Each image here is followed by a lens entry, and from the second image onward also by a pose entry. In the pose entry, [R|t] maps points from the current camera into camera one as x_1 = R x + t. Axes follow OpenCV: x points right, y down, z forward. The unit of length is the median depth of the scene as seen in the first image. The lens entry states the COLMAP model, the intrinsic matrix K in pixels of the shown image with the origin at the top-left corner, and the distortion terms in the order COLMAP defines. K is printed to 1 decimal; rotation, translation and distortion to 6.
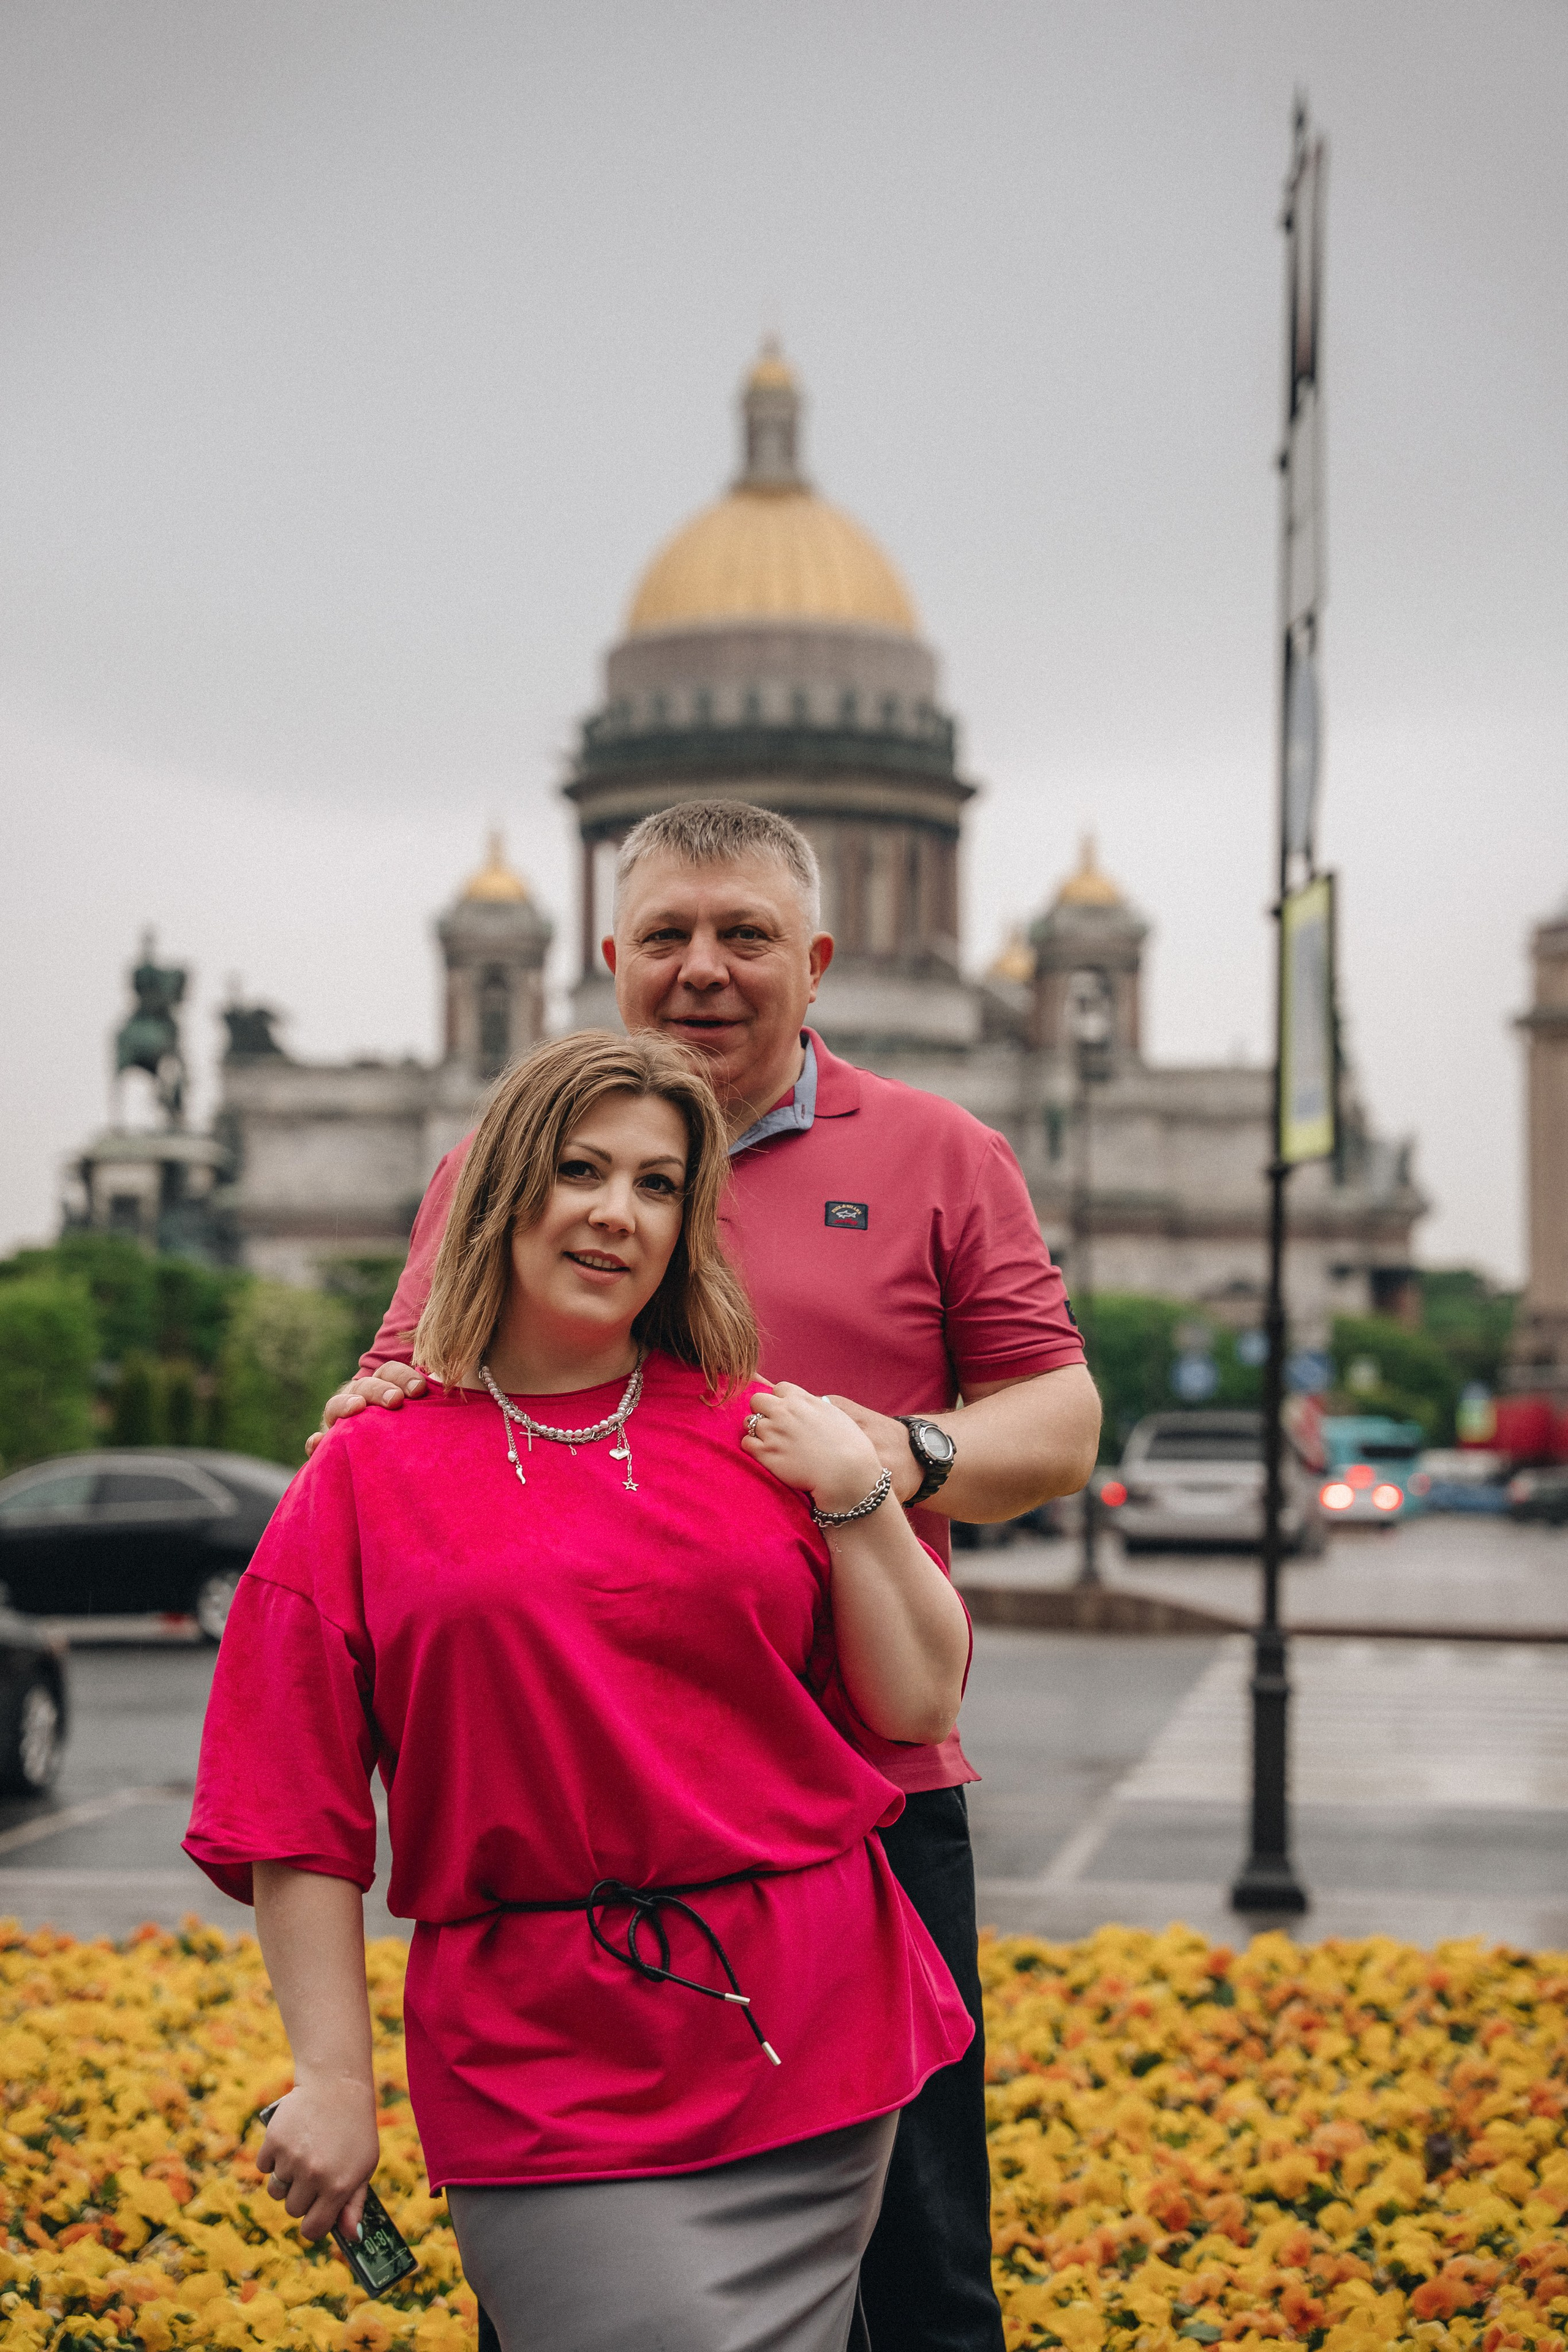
lens RADIAL K [[4502.9, 0, 795.2], [0, 4502.9, 1174.7], [0, 0, 1]] dist [0.301781, 0.134921]
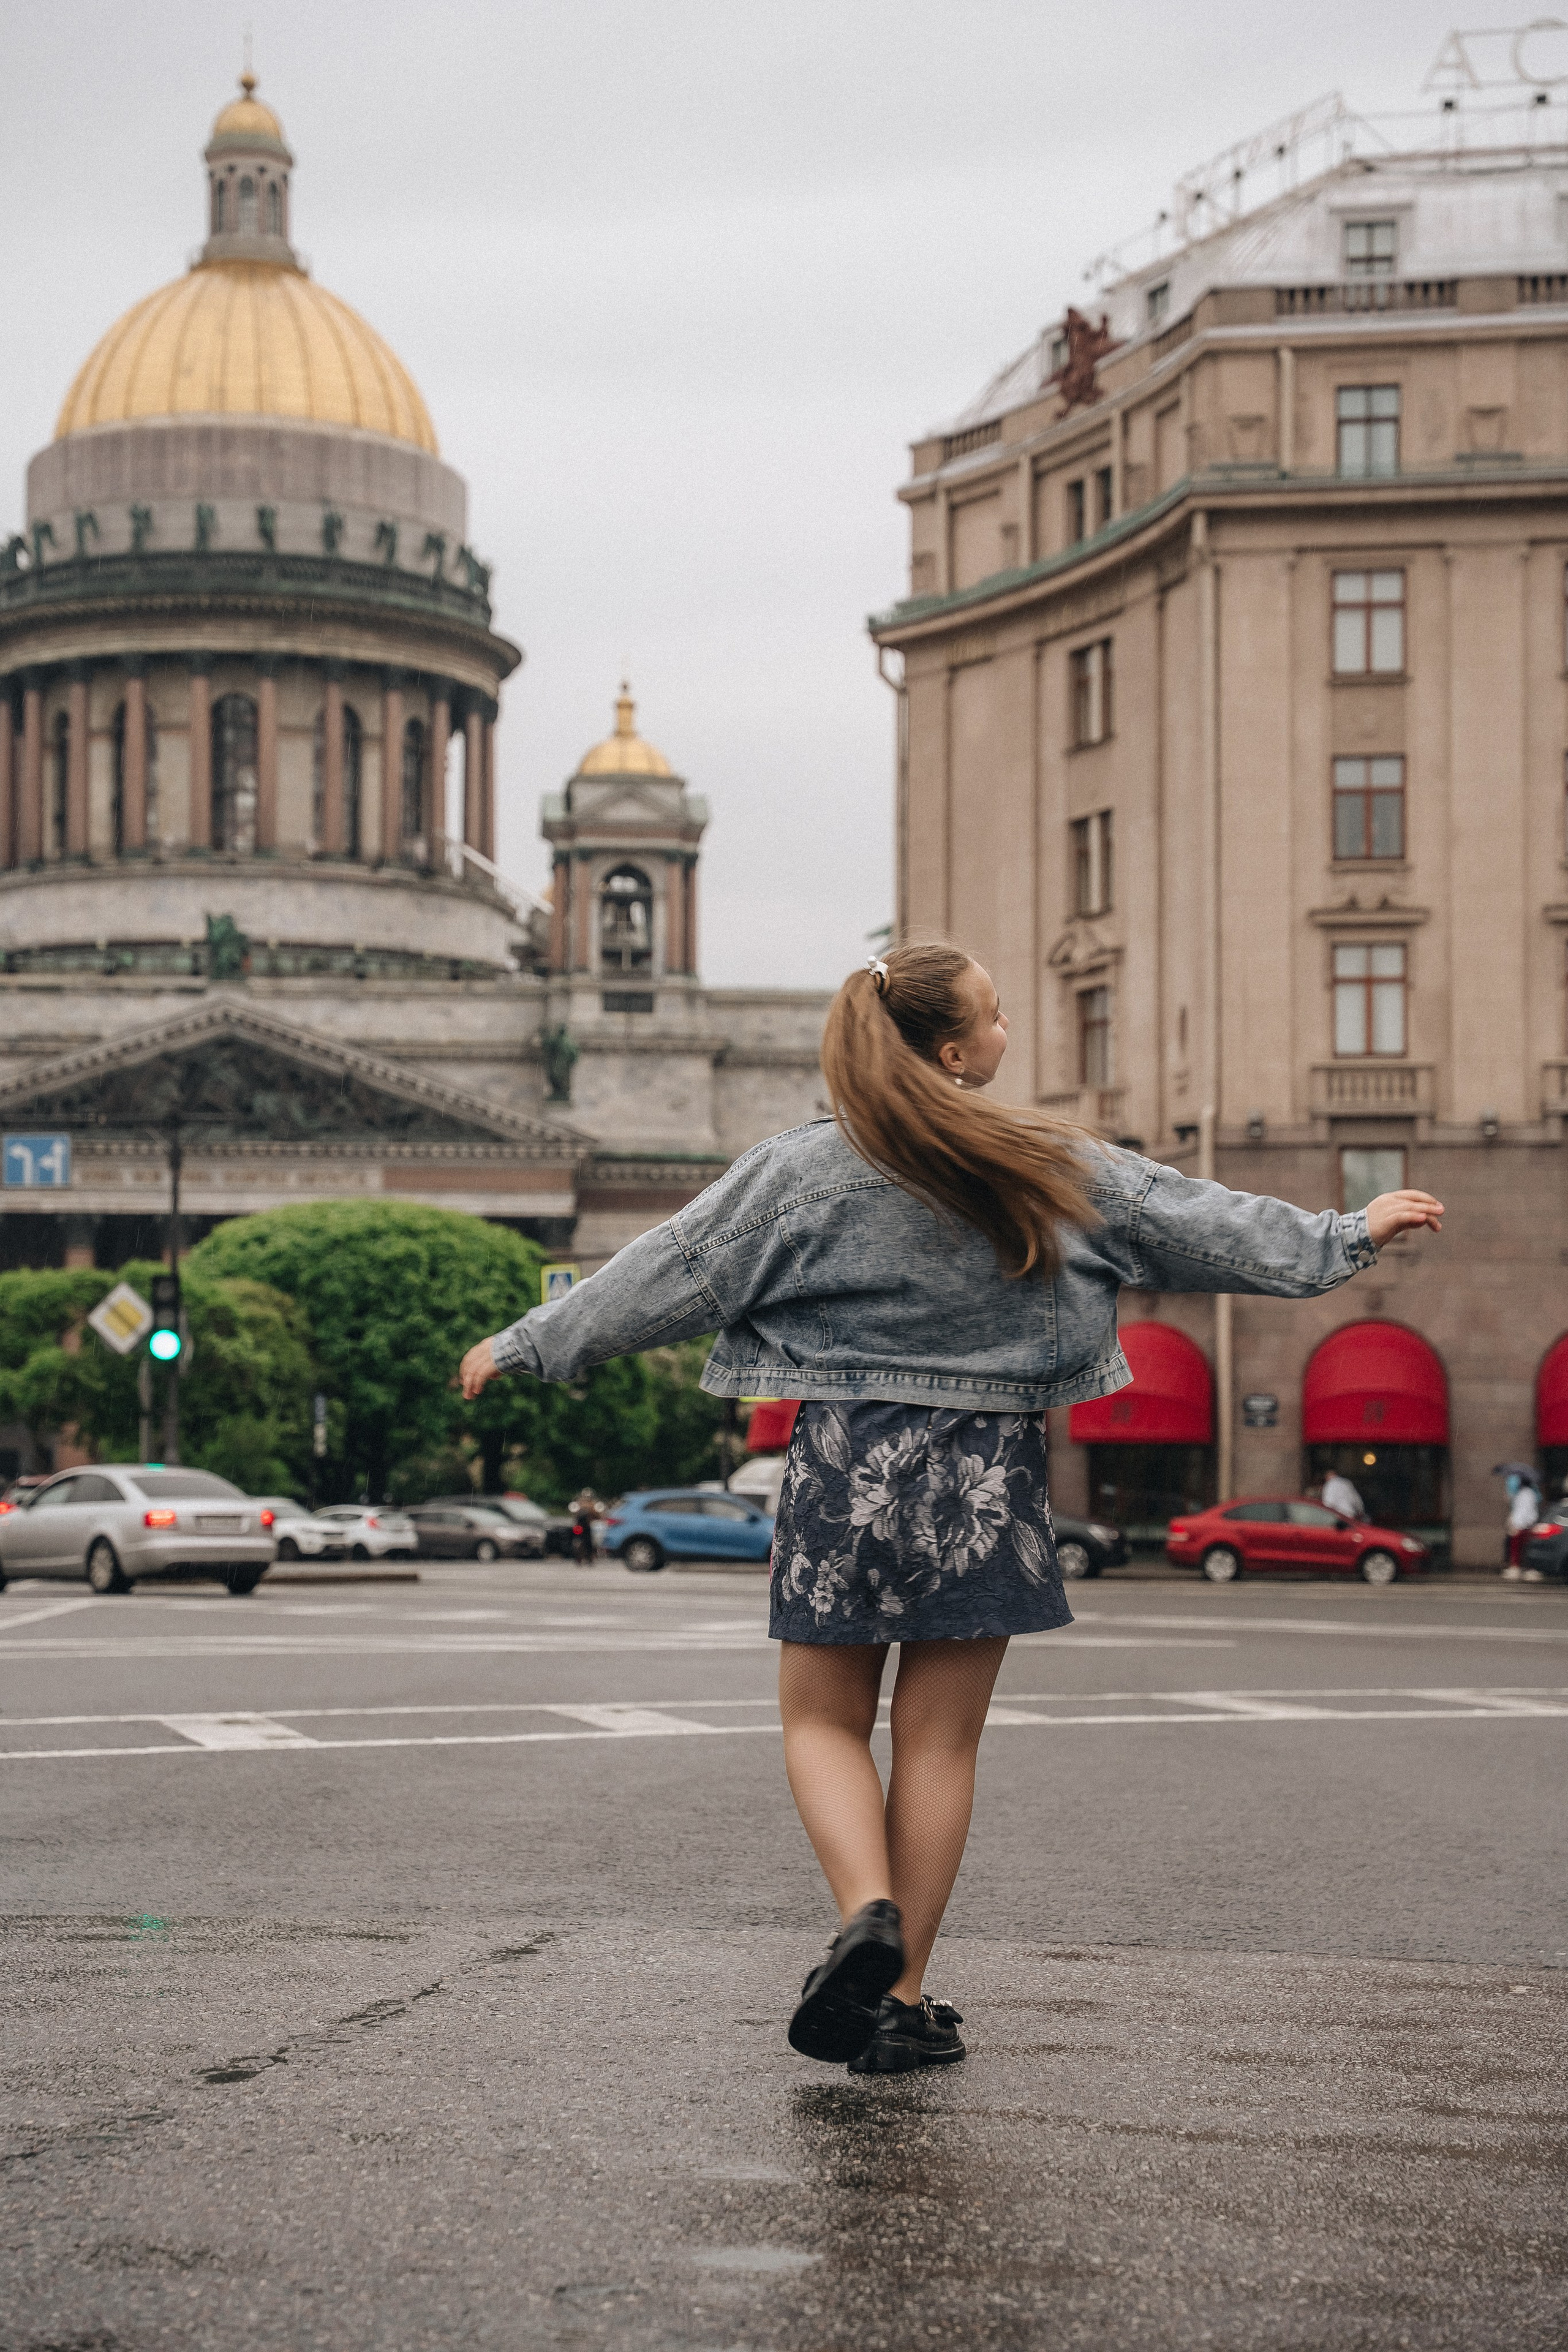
lens RADIAL K [[4374.2, 0, 797.8], [0, 4374.2, 1169.4], [0, 0, 1]] dist [0.178123, 0.447352]
pose [[0.999256, 0.006612, 0.037995, 0.070640], [-0.005940, 0.999825, -0.017760, 0.020747], [-0.038106, 0.017521, 0.999120, 0.268525]]
